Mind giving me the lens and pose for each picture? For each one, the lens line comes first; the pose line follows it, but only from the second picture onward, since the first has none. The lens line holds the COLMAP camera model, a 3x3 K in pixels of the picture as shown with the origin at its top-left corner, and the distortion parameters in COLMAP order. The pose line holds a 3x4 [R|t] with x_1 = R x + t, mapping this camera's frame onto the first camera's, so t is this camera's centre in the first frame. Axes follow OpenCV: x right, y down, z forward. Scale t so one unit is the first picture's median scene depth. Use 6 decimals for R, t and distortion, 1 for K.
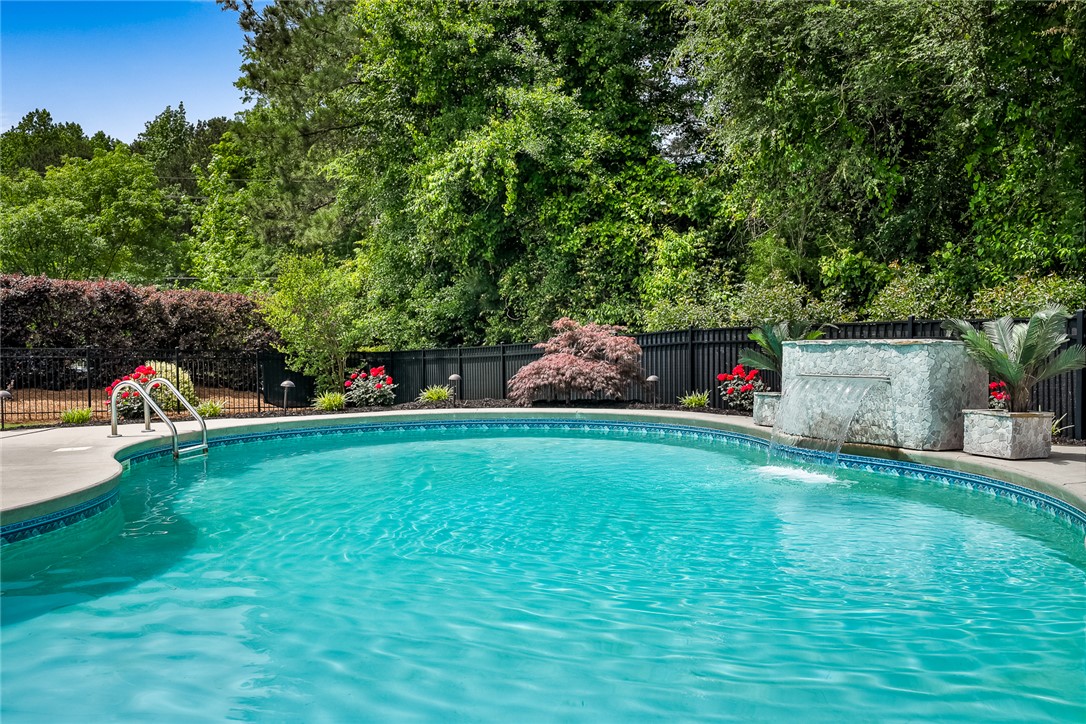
lens RADIAL K [[984.7, 0, 541.3], [0, 984.7, 368.3], [0, 0, 1]] dist [0.007635, 0.000000]
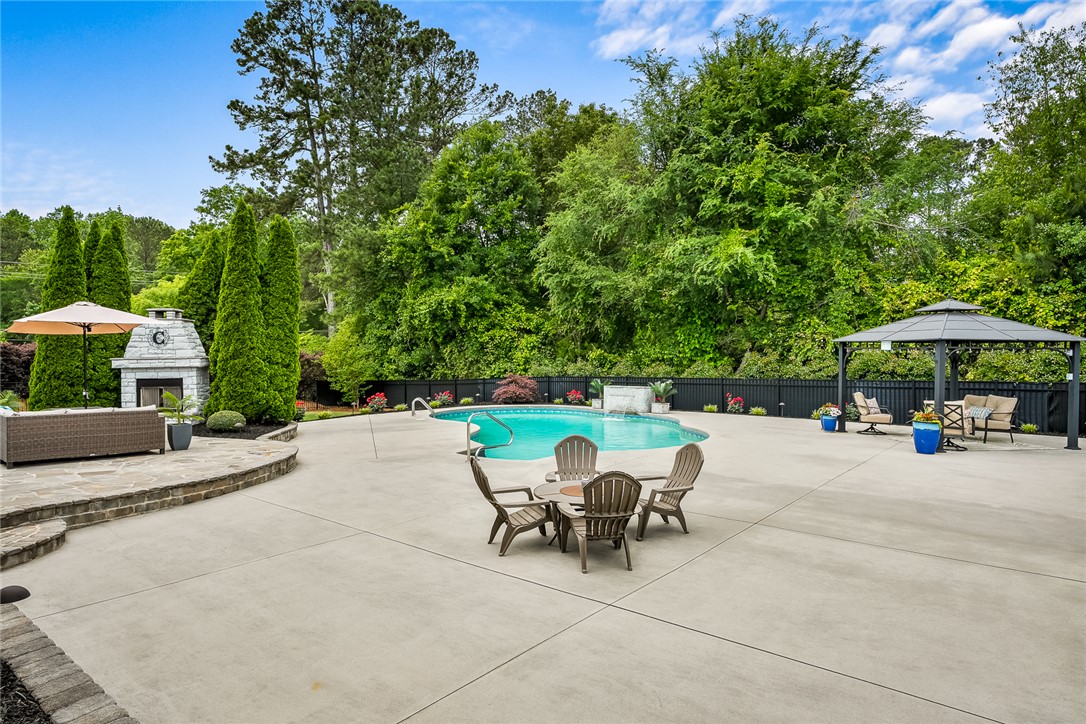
lens RADIAL K [[643.0, 0, 545.1], [0, 643.0, 359.5], [0, 0, 1]] dist [-0.001656, 0.001618]
pose [[0.943511, 0.000984, 0.331339, -0.369617], [0.007781, 0.999654, -0.025125, -0.031791], [-0.331250, 0.026284, 0.943177, -0.593209]]
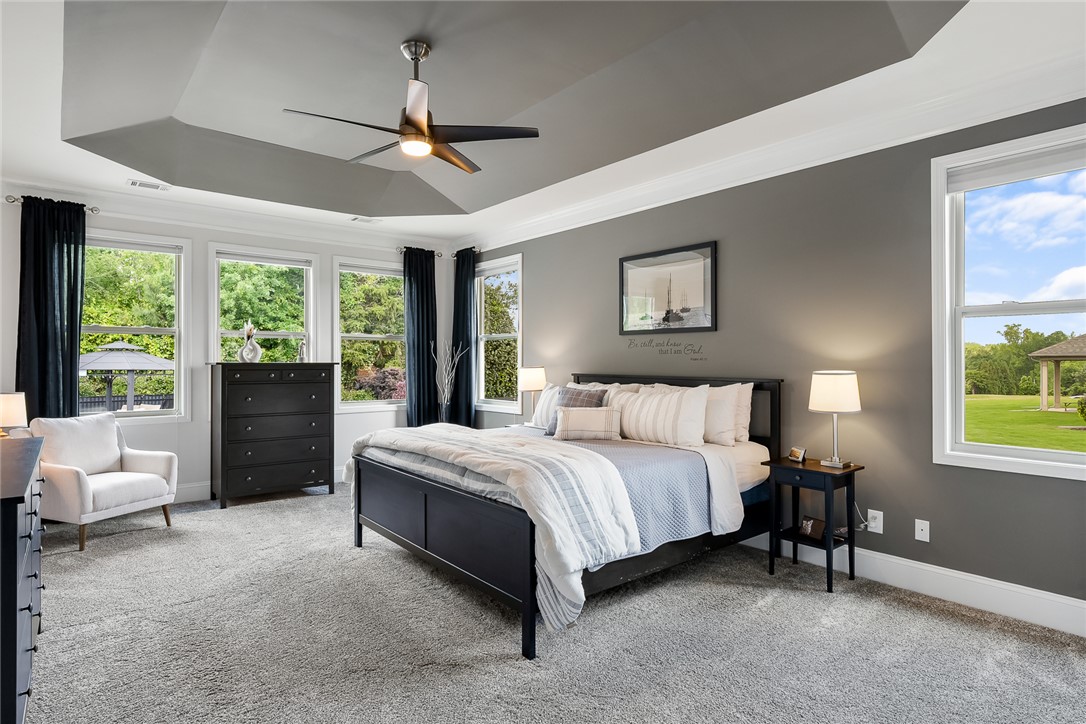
lens RADIAL K [[584.9, 0, 547.4], [0, 584.9, 365.4], [0, 0, 1]] dist [-0.003228, -0.002451]
pose [[-0.149520, 0.009835, 0.988710, -0.802491], [0.031121, 0.999502, -0.005236, -0.047013], [-0.988269, 0.029987, -0.149751, -0.627169]]
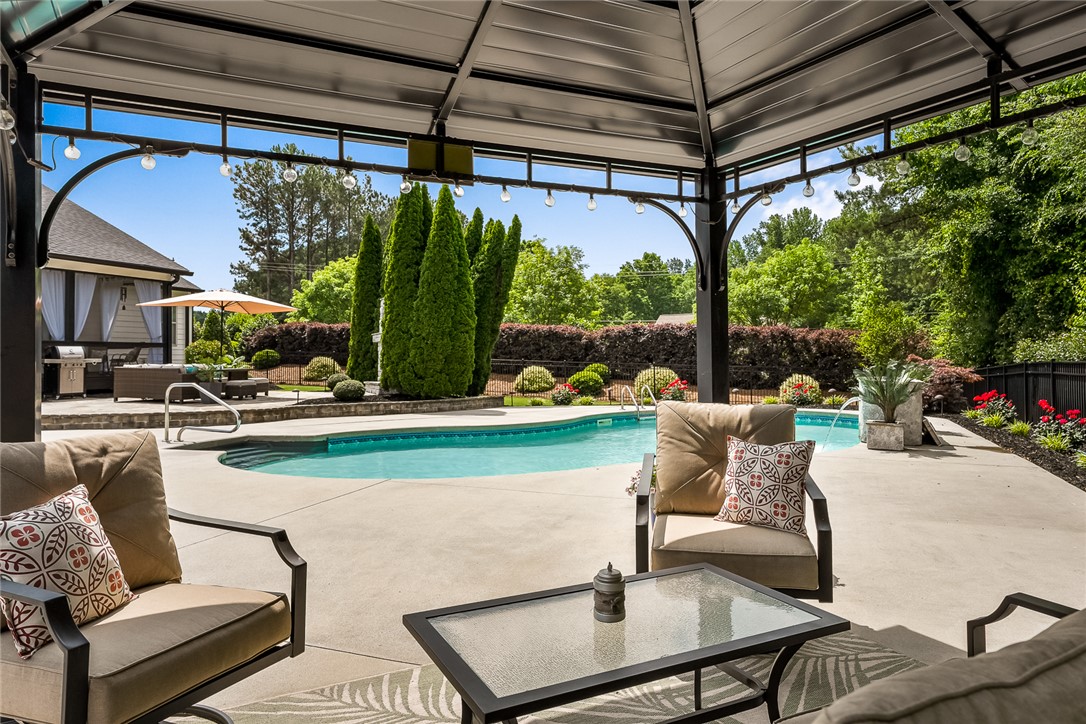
lens RADIAL K [[716.7, 0, 547.0], [0, 716.7, 350.4], [0, 0, 1]] dist [0.004335, -0.004704]
pose [[0.608273, -0.003099, -0.793722, 0.411491], [-0.021122, 0.999575, -0.020090, -0.017644], [0.793447, 0.028985, 0.607949, -0.091752]]
